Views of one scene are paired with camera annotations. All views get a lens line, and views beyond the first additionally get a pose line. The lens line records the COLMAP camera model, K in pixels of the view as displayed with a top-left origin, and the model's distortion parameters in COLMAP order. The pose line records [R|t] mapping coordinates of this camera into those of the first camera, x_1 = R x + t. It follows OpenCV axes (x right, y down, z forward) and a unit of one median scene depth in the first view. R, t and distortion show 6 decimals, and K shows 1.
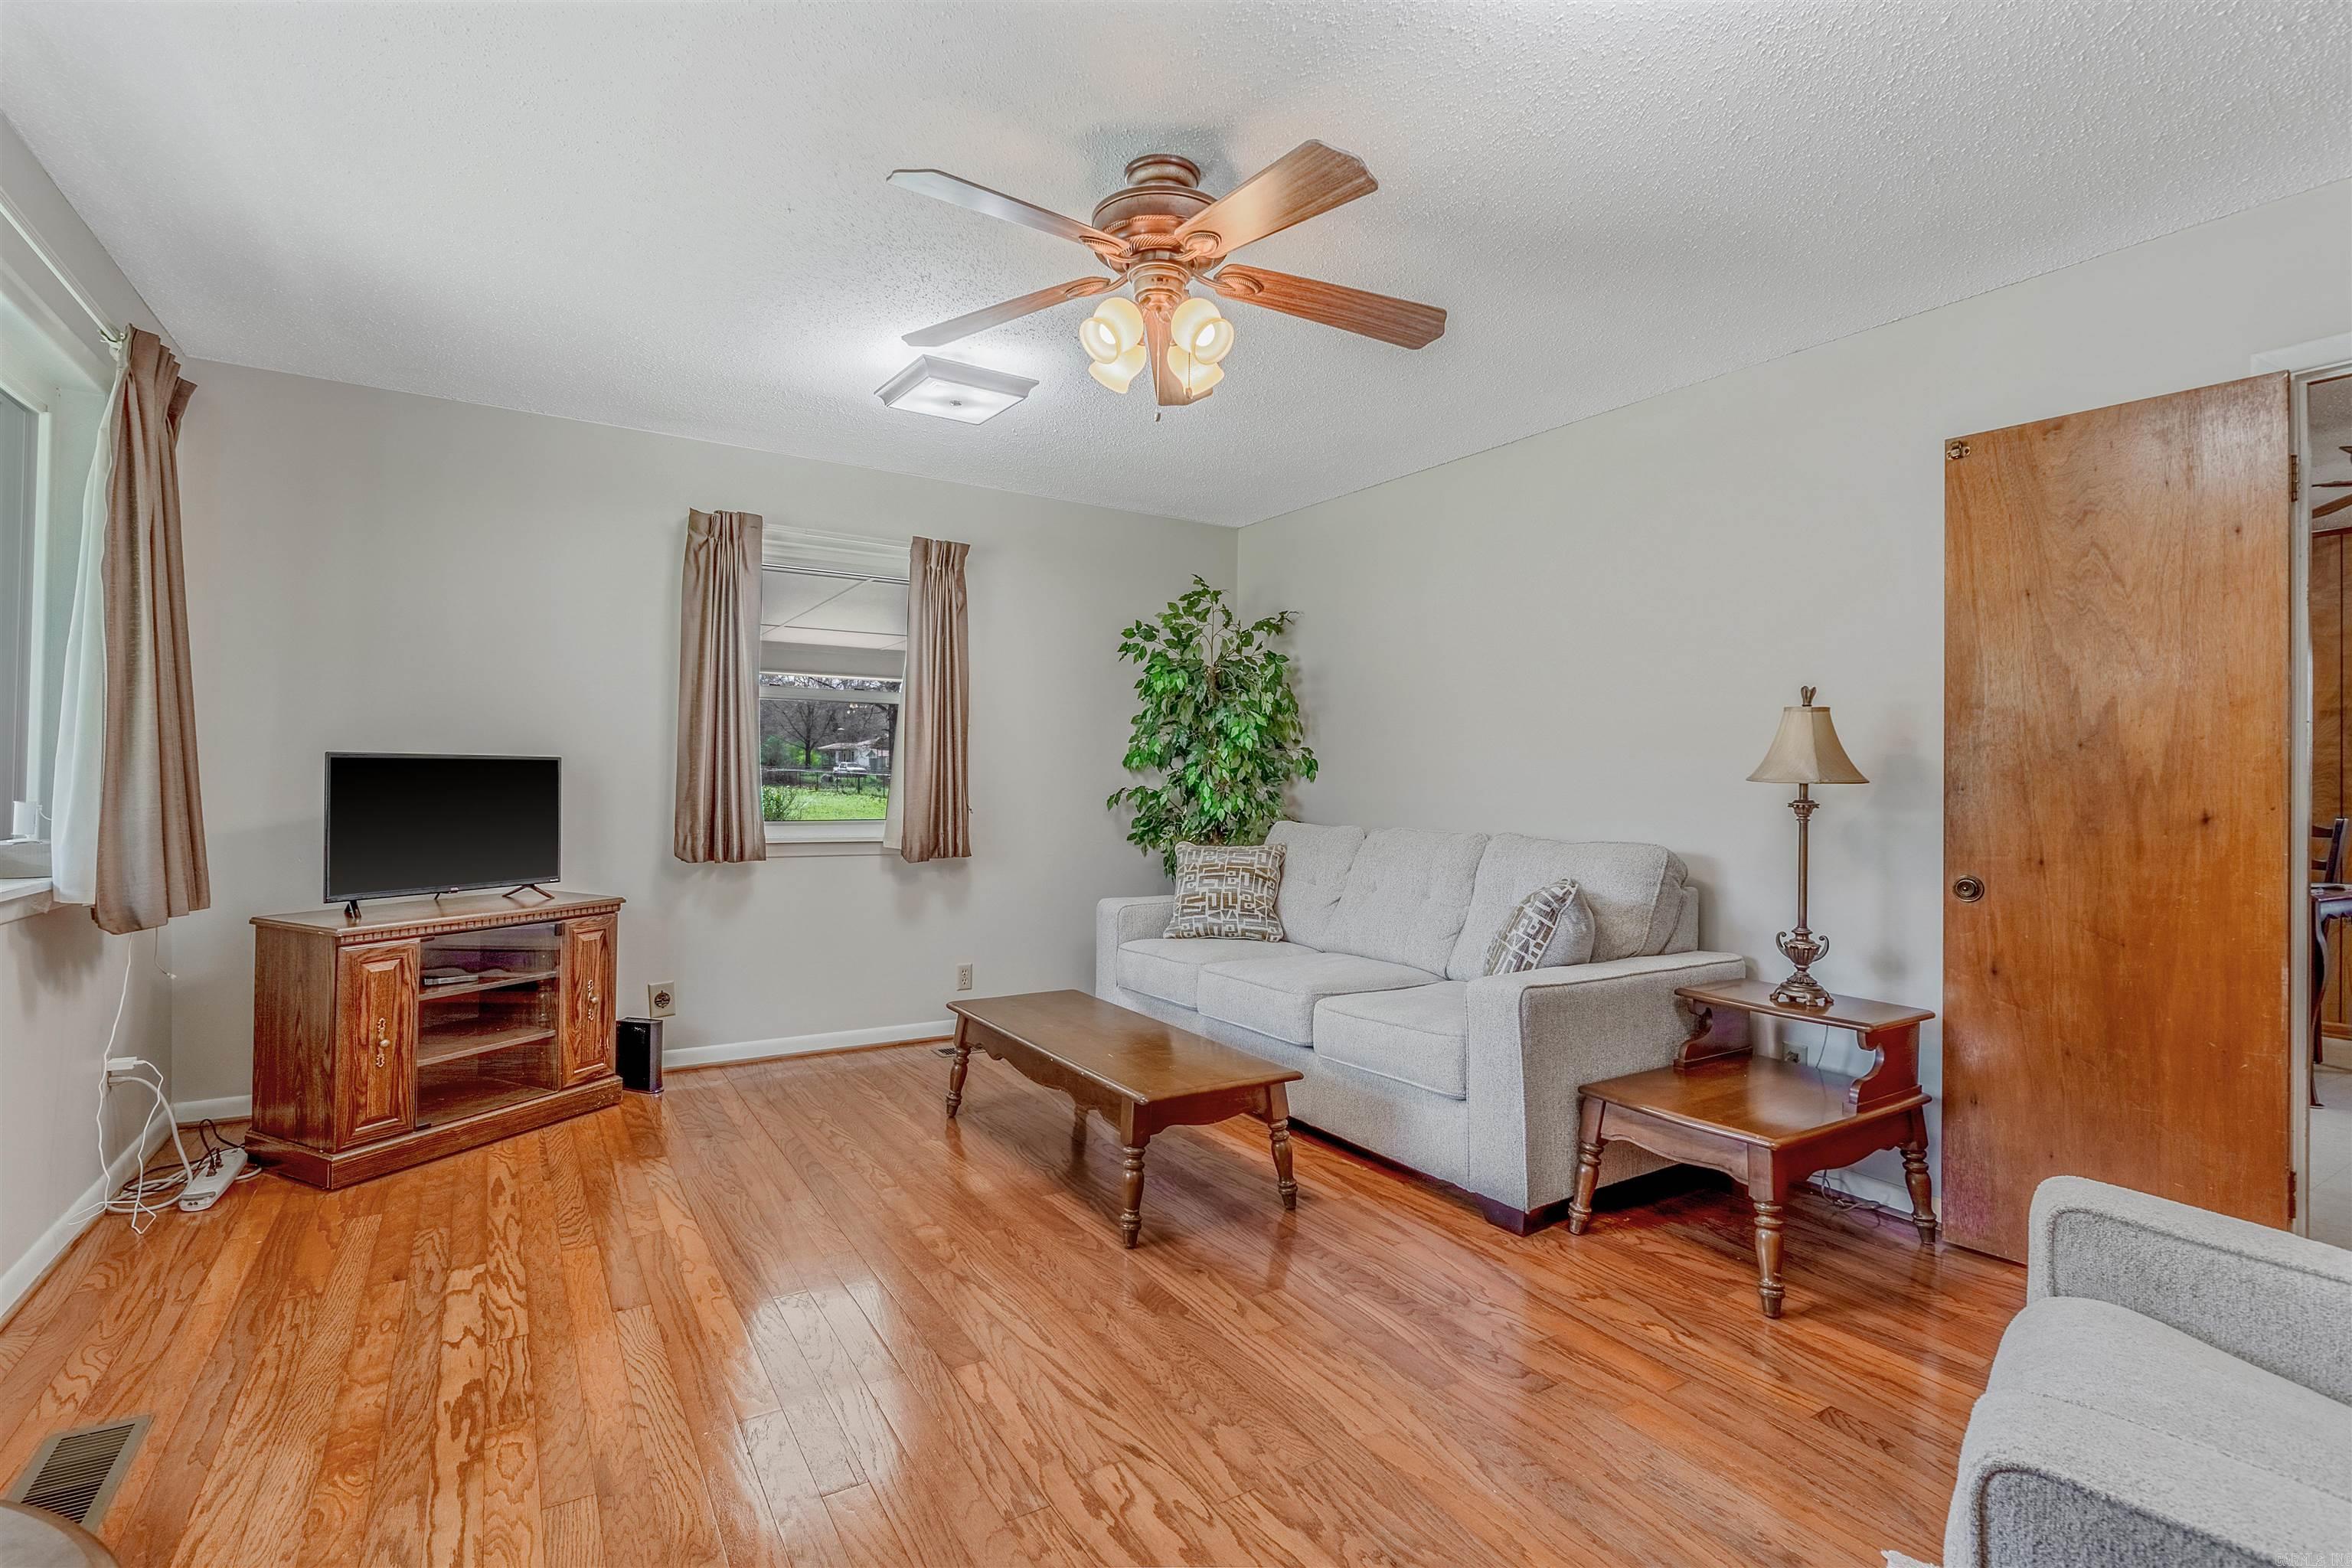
lens RADIAL K [[1082.5, 0, 1125.9], [0, 1082.5, 779.8], [0, 0, 1]] dist [-0.001950, -0.000124]
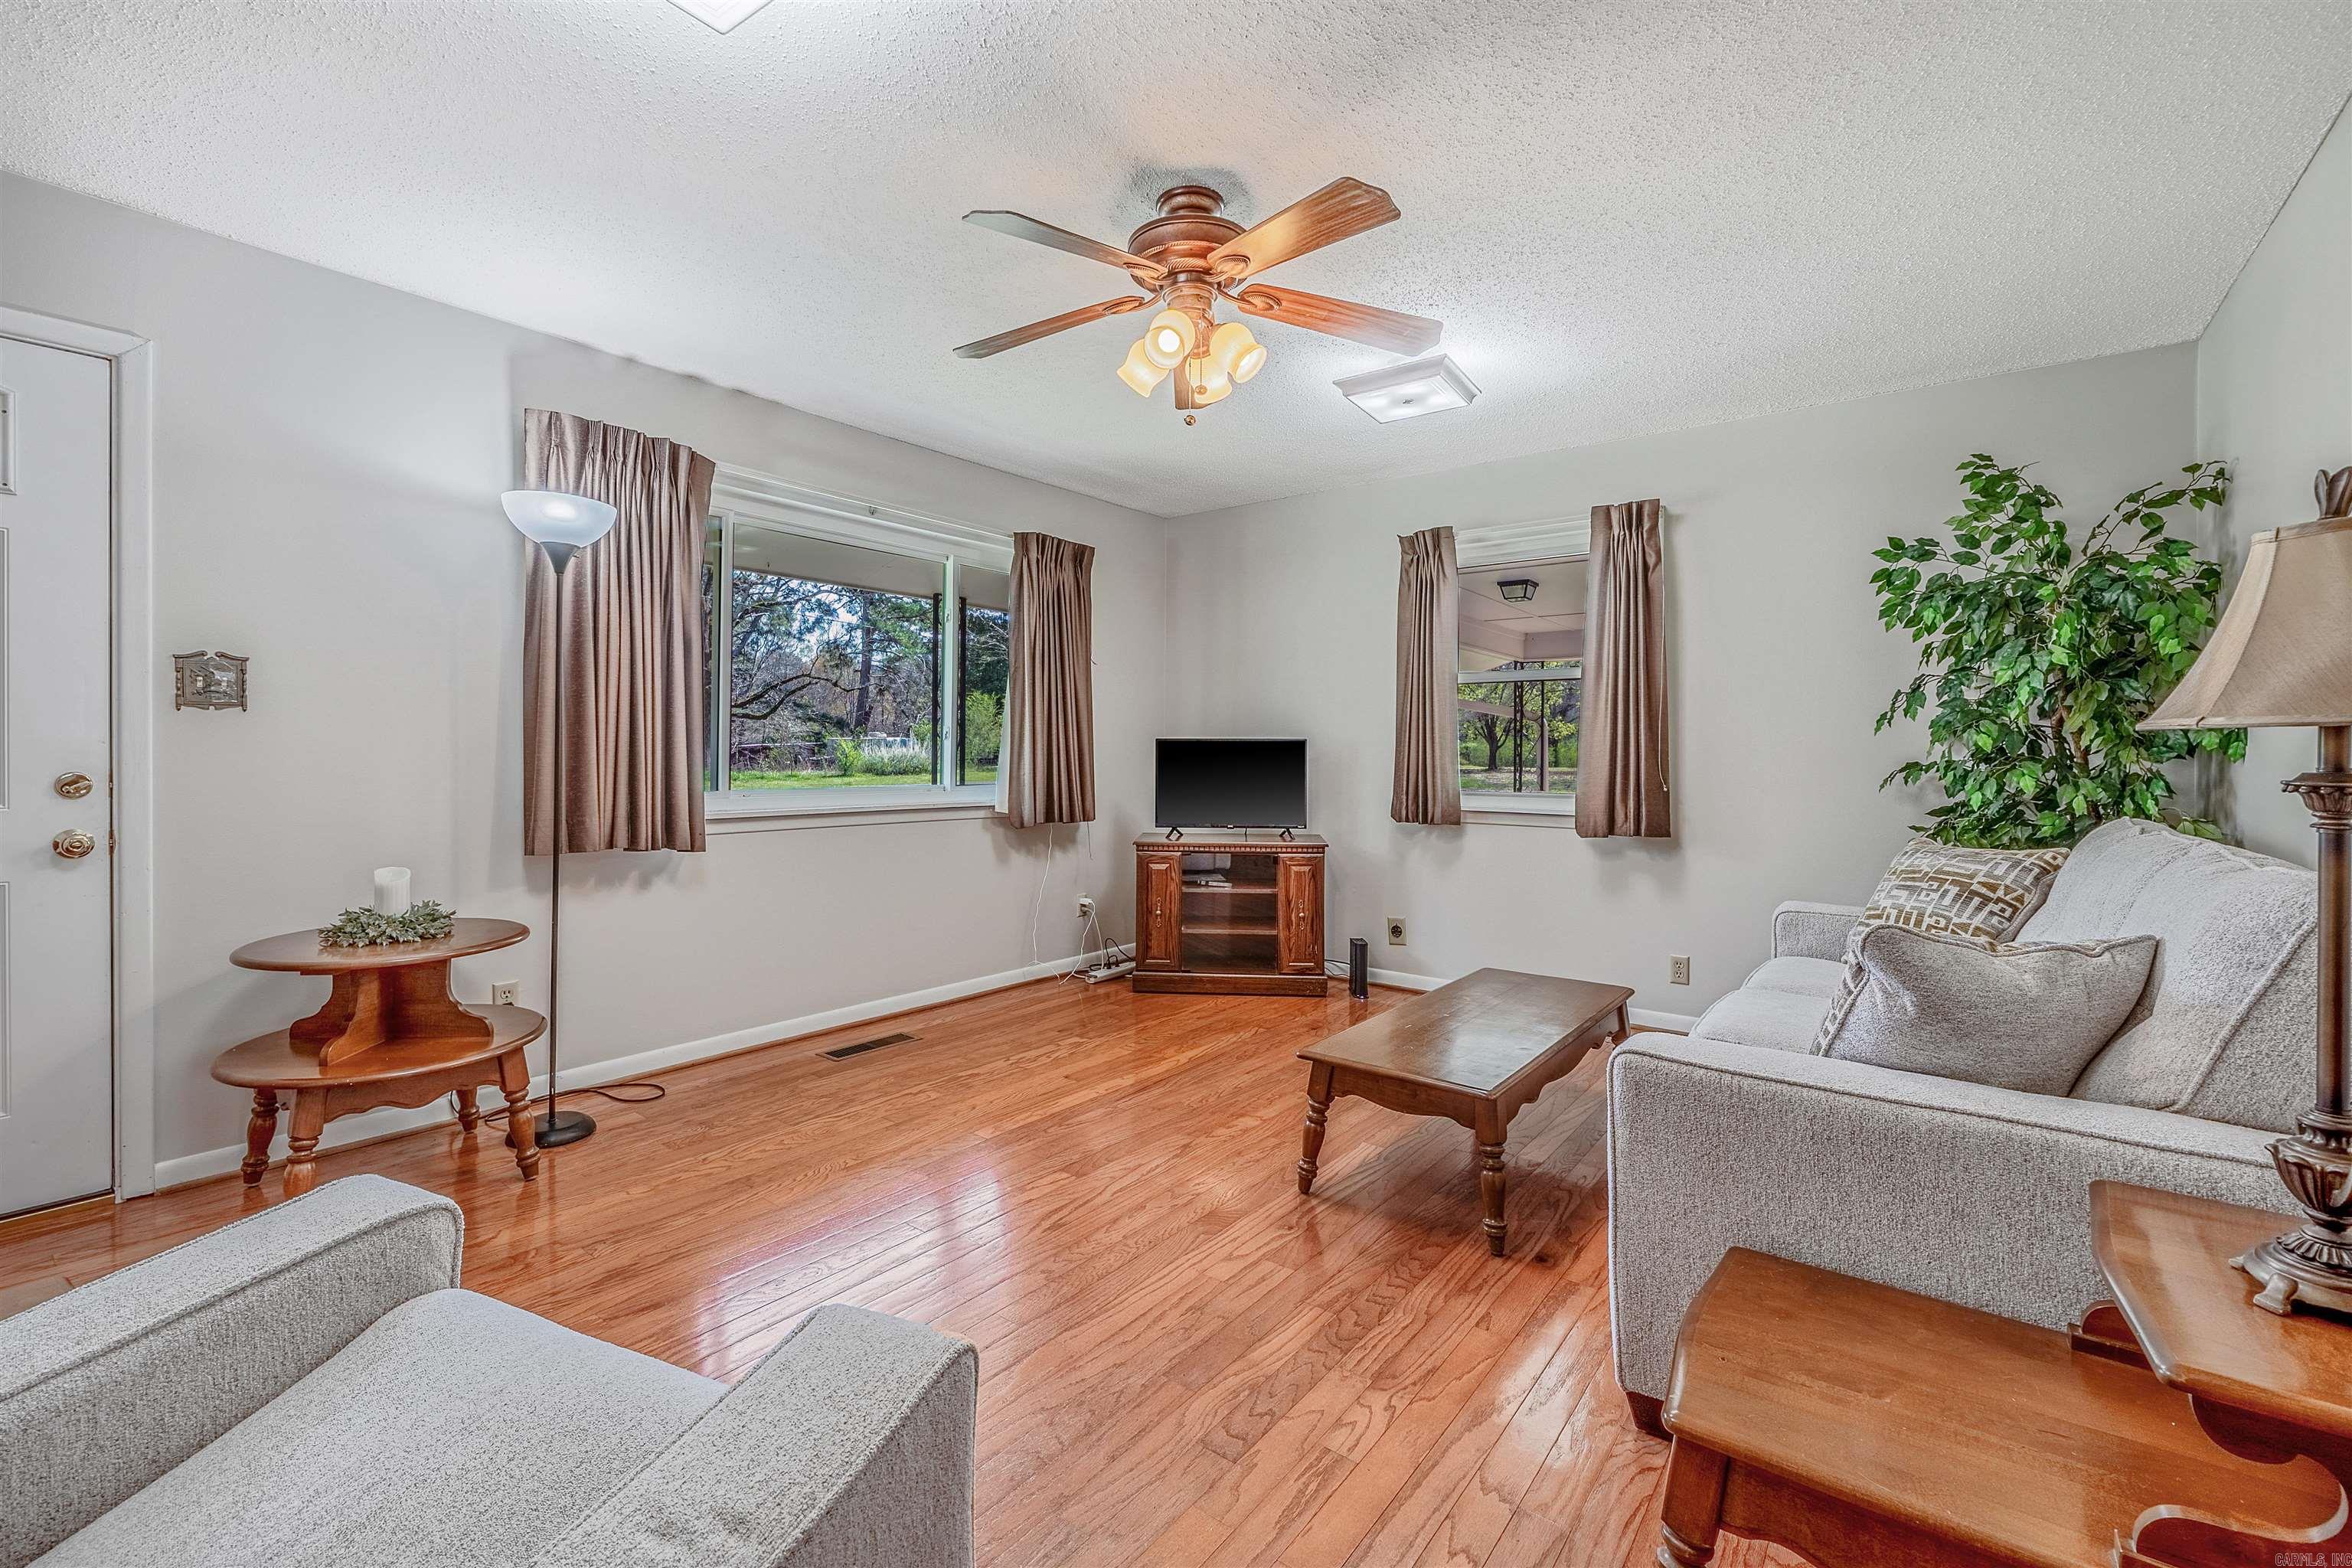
lens RADIAL K [[993.0, 0, 1170.3], [0, 993.0, 766.4], [0, 0, 1]] dist [-0.009616, -0.001161]
pose [[0.358504, 0.002154, -0.933526, 0.762076], [-0.002138, 0.999997, 0.001486, 0.016221], [0.933526, 0.001463, 0.358508, 0.477055]]
